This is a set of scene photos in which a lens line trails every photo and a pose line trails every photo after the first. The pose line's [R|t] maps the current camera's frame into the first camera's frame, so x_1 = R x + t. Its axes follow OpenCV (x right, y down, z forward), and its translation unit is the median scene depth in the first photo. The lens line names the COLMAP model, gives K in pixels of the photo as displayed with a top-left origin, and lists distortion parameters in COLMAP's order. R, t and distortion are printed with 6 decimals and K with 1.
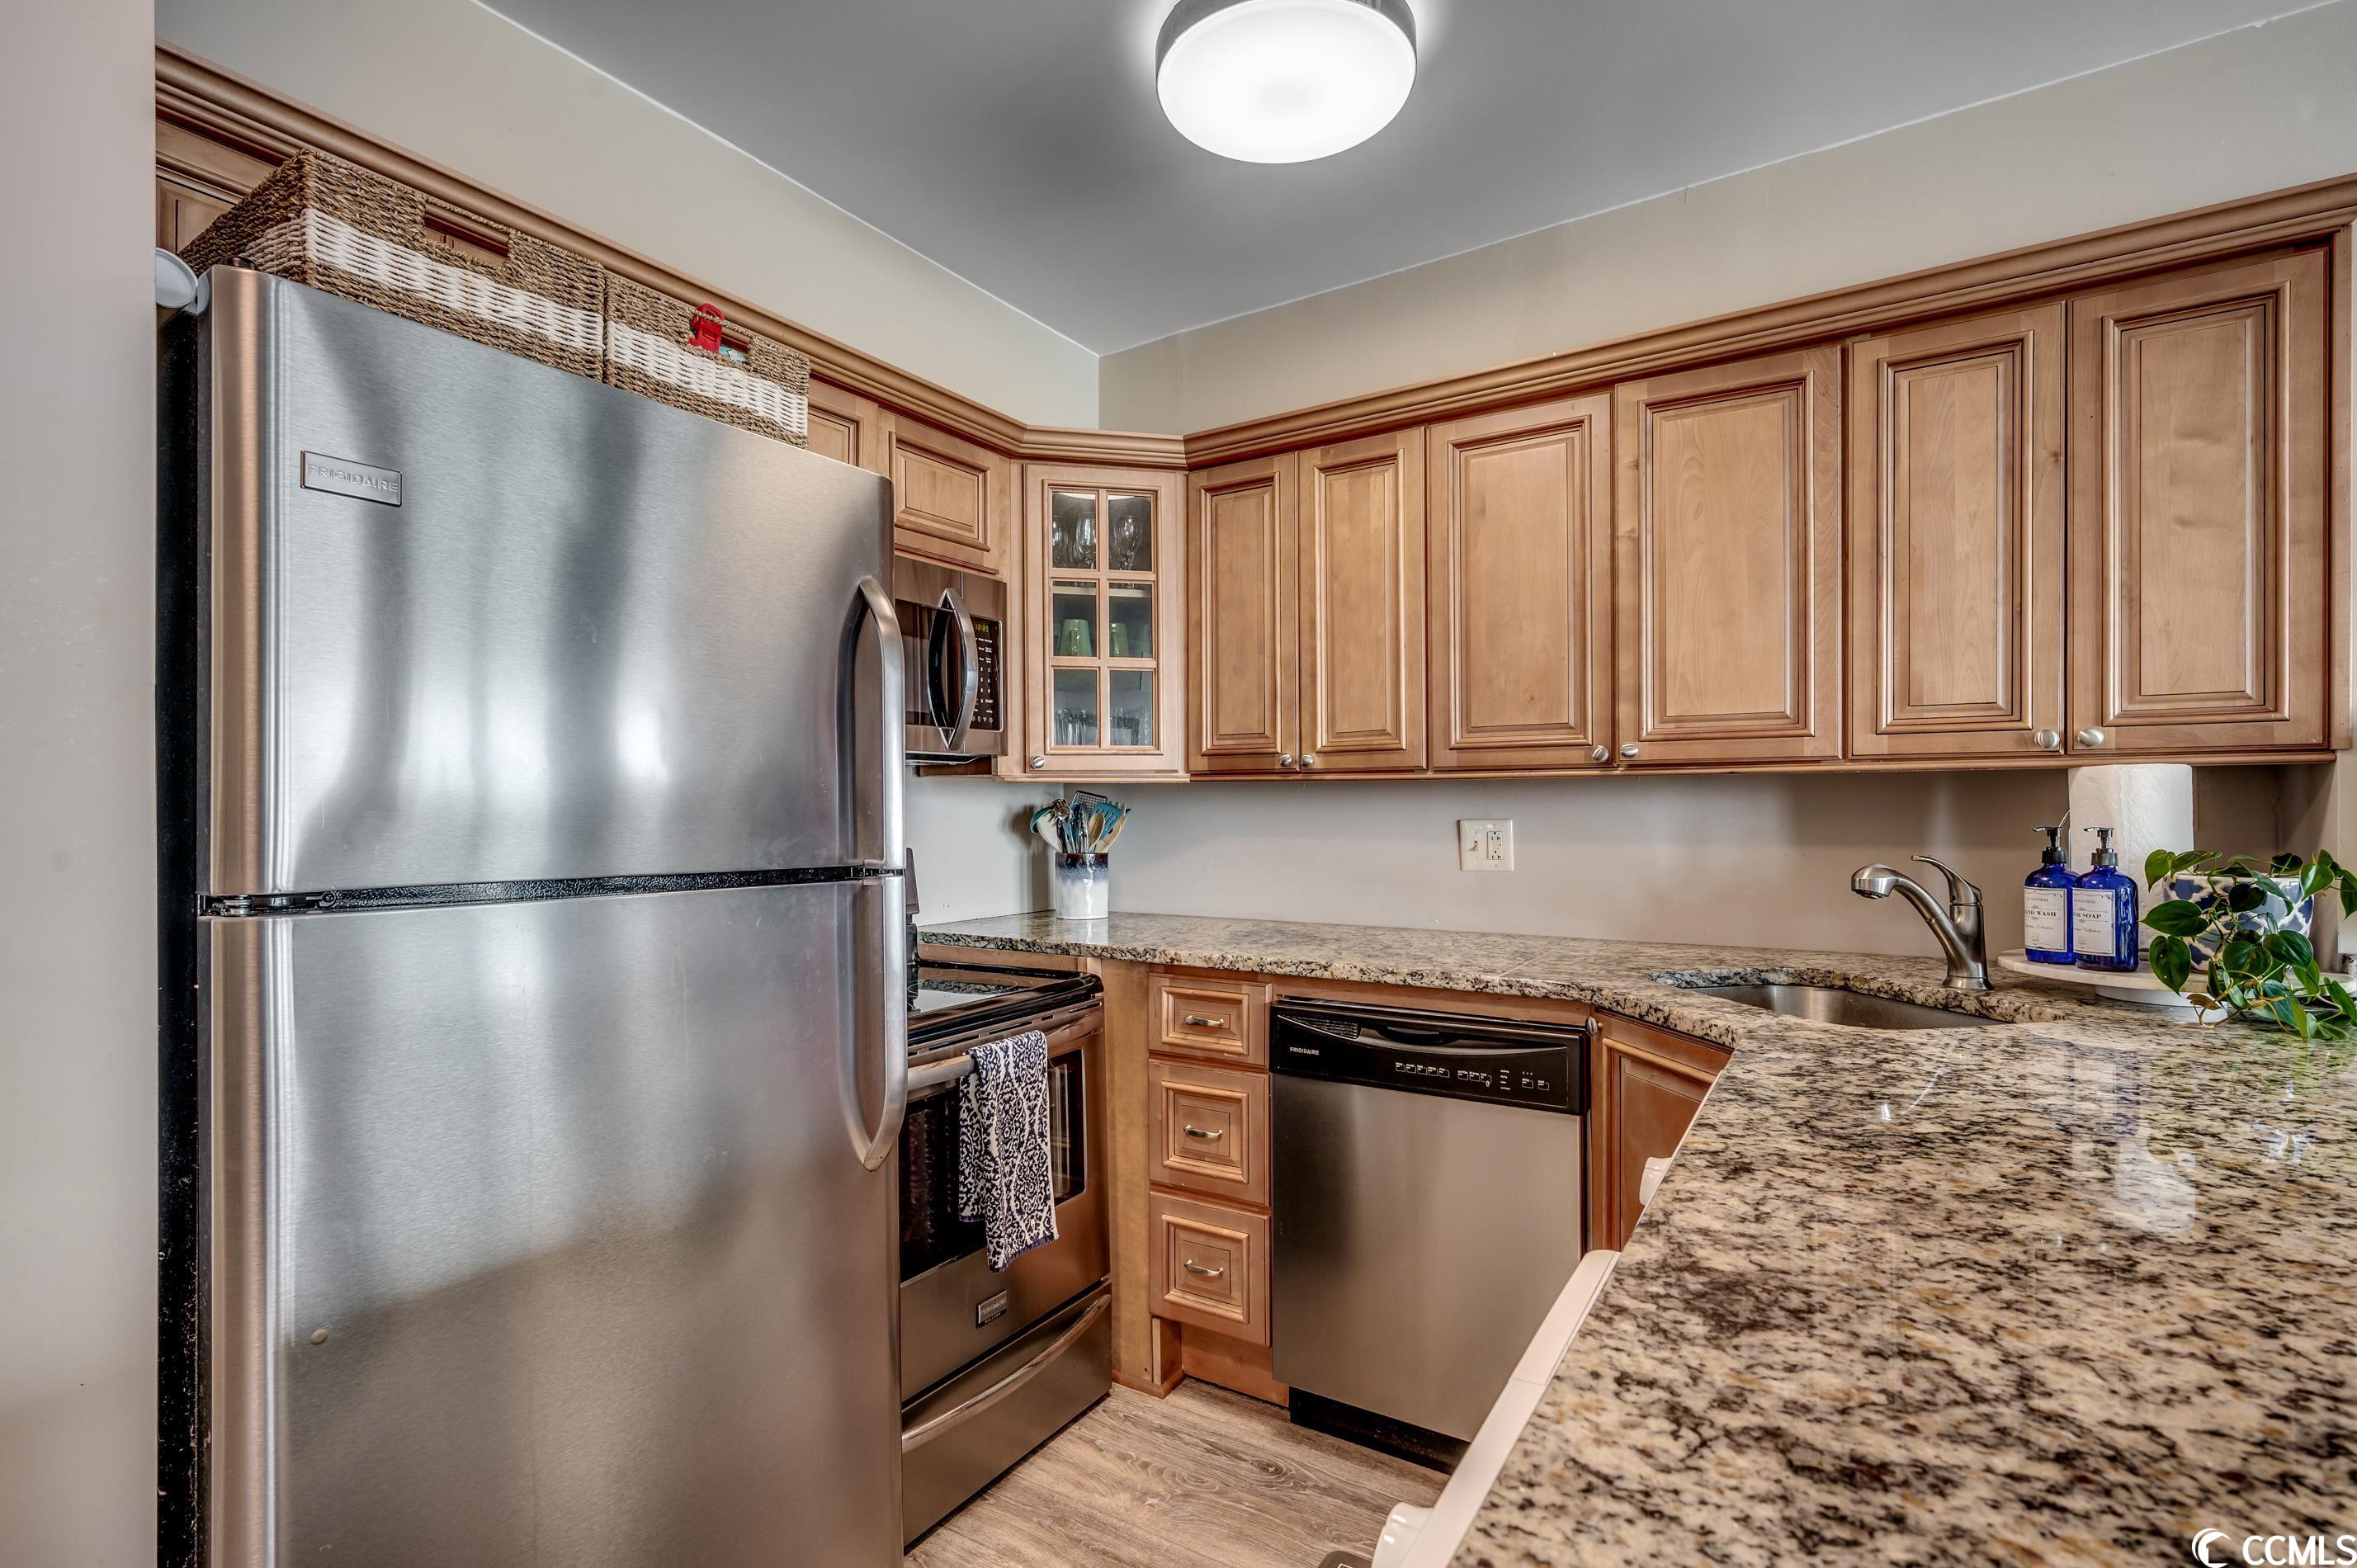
lens RADIAL K [[1073.5, 0, 1188.1], [0, 1073.5, 810.8], [0, 0, 1]] dist [-0.000948, -0.001244]
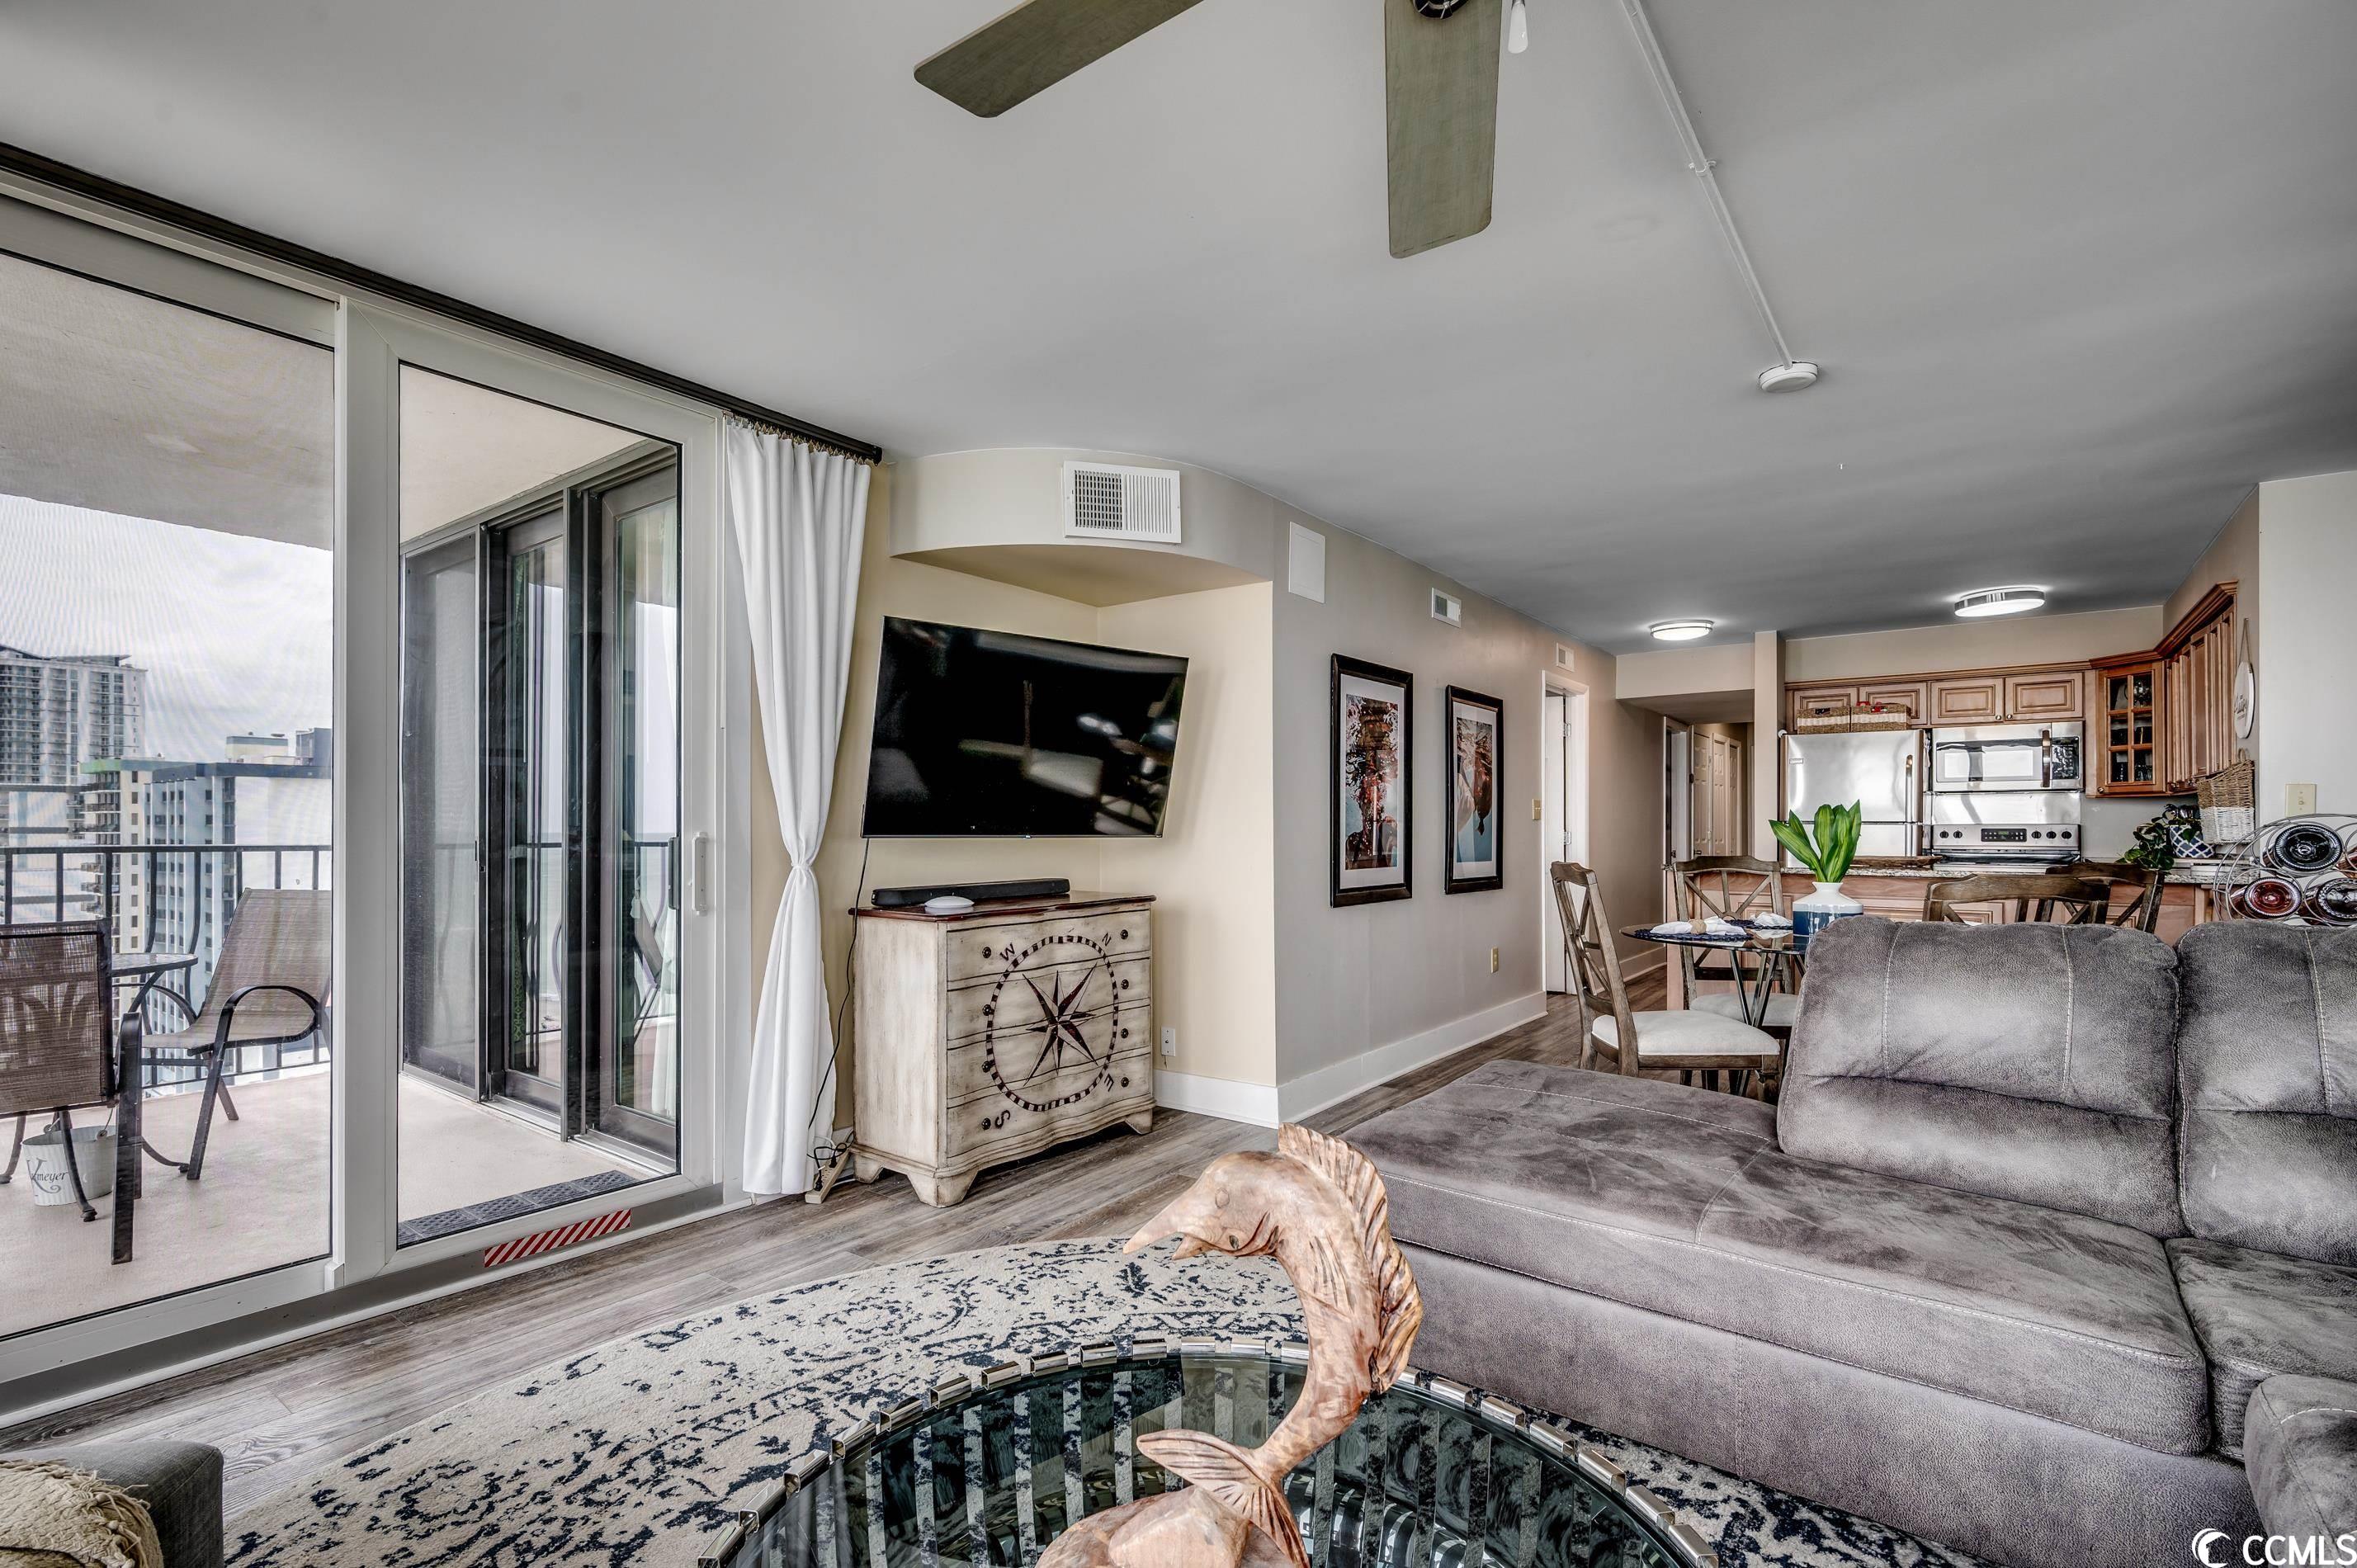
lens RADIAL K [[1073.5, 0, 1186.2], [0, 1073.5, 829.5], [0, 0, 1]] dist [-0.000948, -0.001244]
pose [[-0.078197, 0.008106, -0.996905, 3.174808], [-0.002181, 0.999963, 0.008302, 0.039911], [0.996936, 0.002824, -0.078177, -1.172218]]
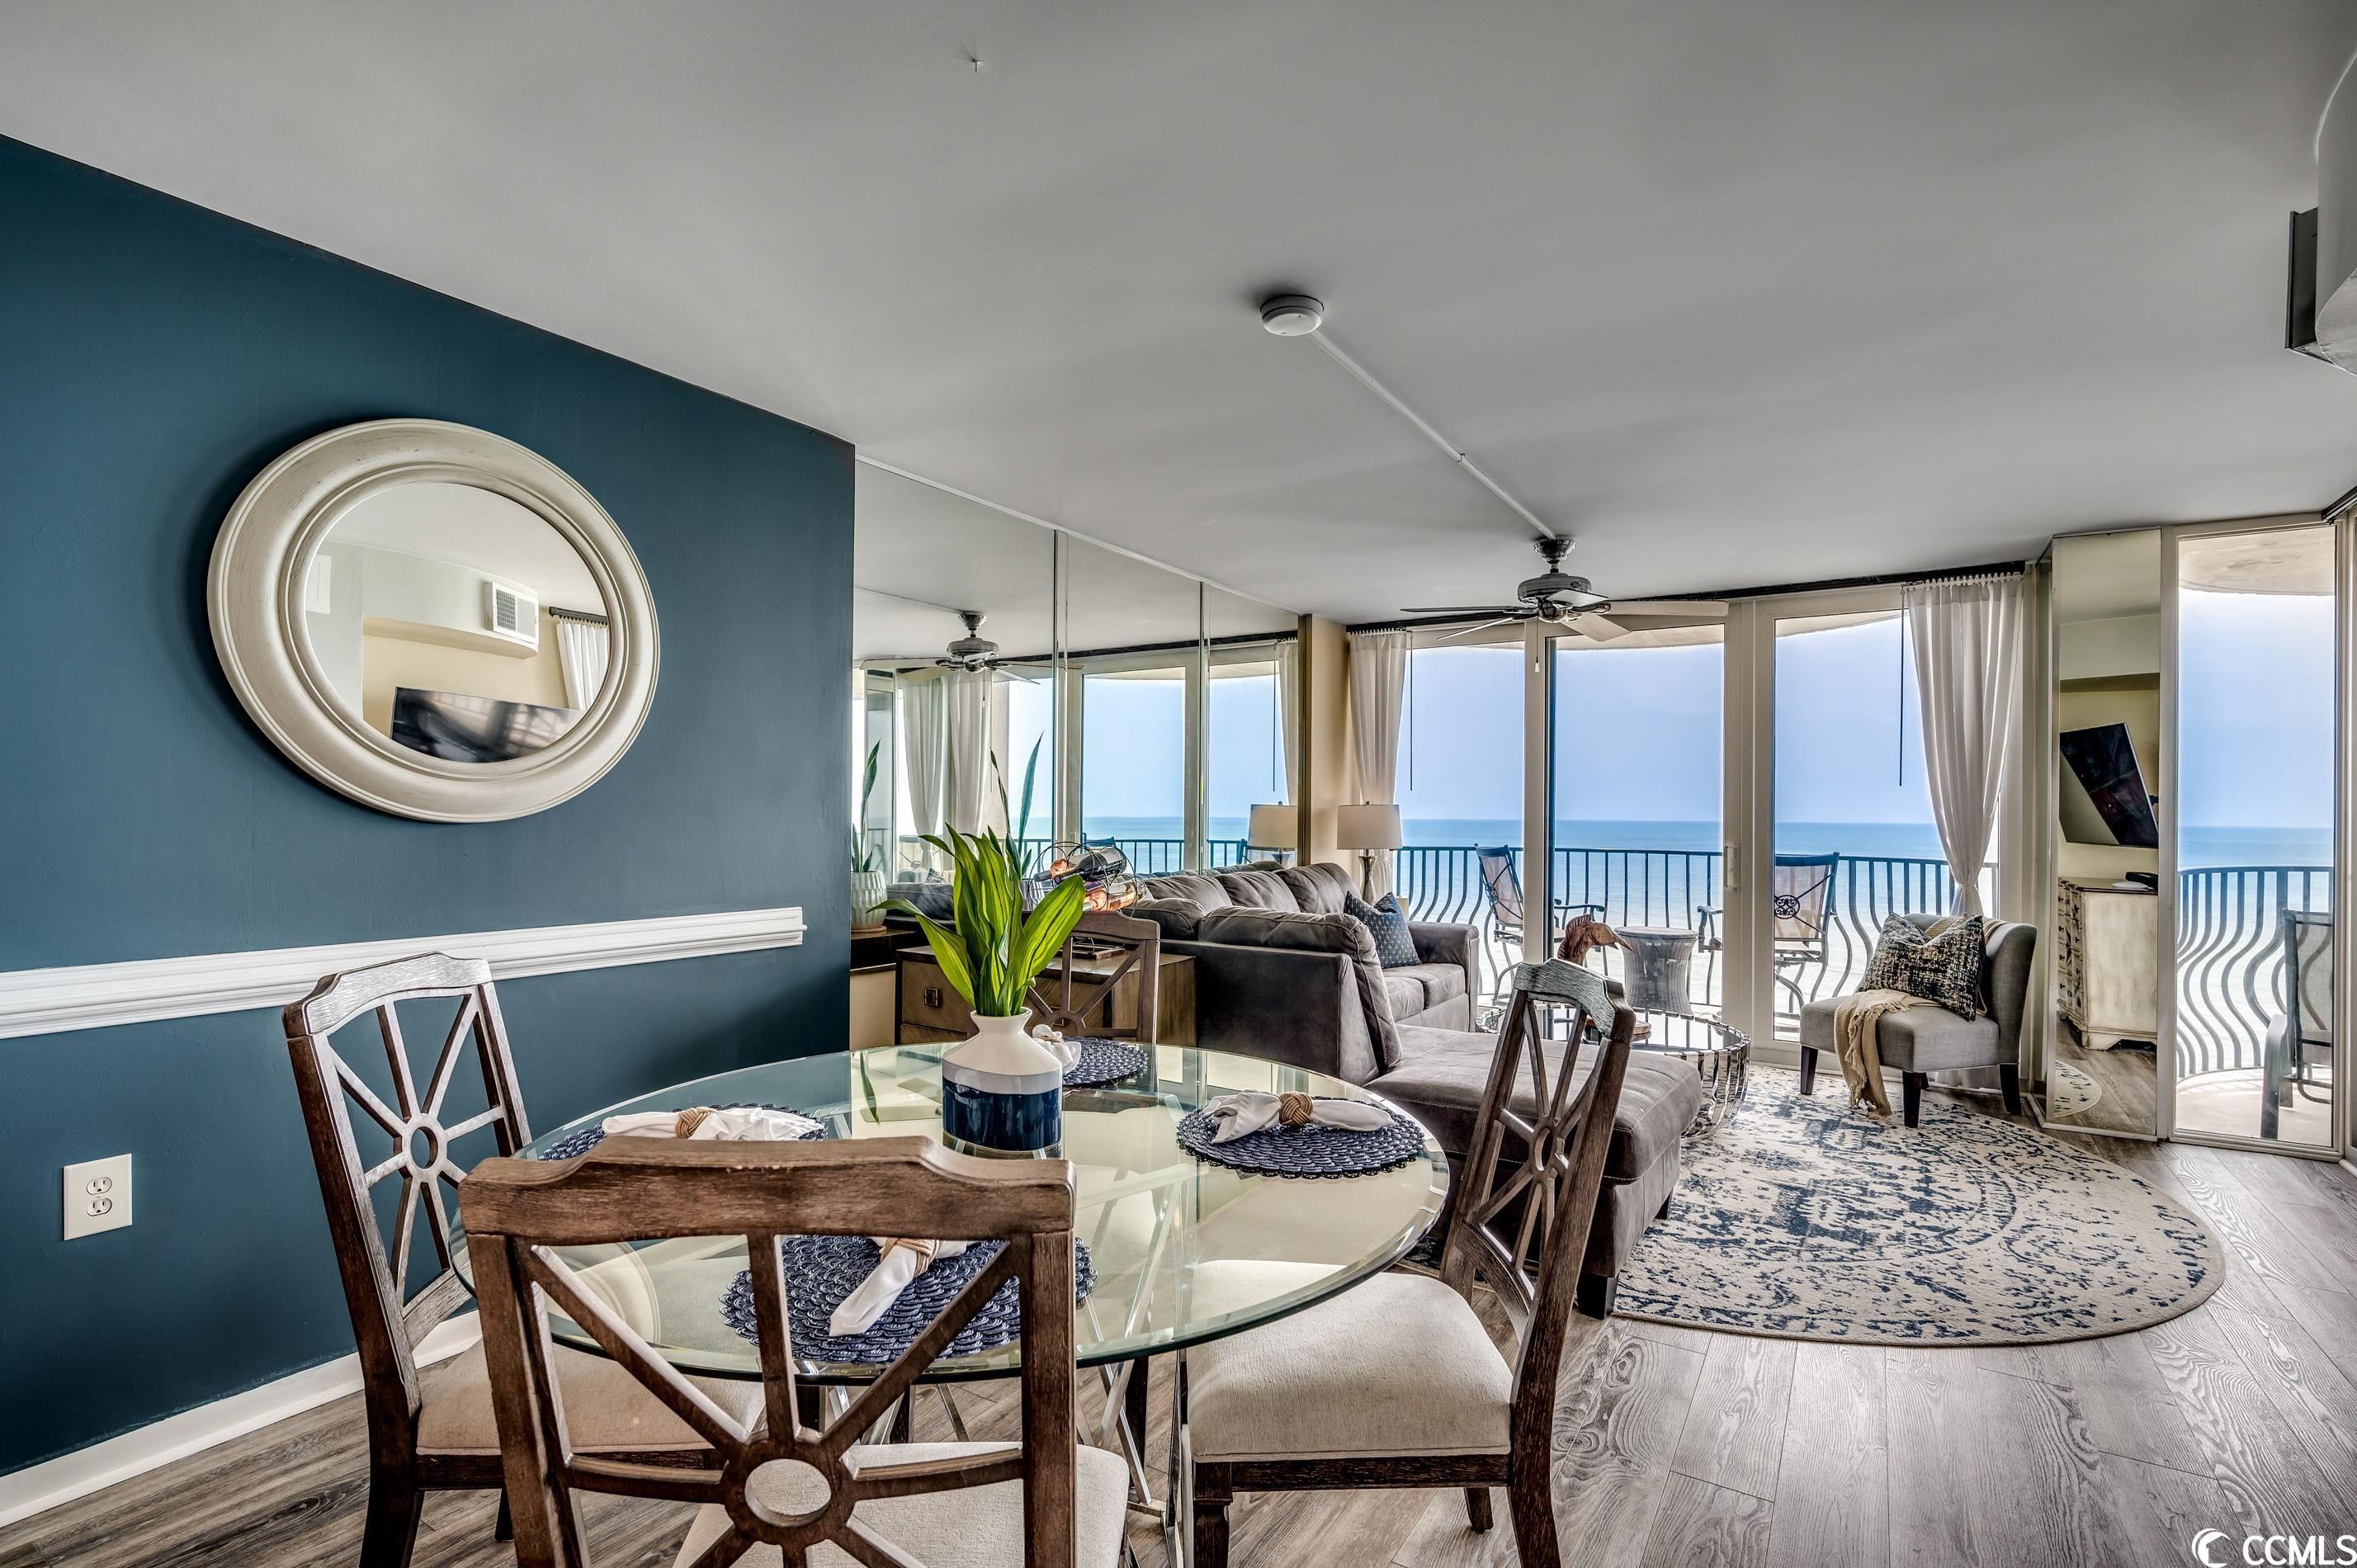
lens RADIAL K [[1073.5, 0, 1187.4], [0, 1073.5, 811.9], [0, 0, 1]] dist [-0.000948, -0.001244]
pose [[0.015314, 0.007545, 0.999854, 0.390287], [-0.006421, 0.999952, -0.007447, -0.003348], [-0.999862, -0.006306, 0.015362, -0.356295]]
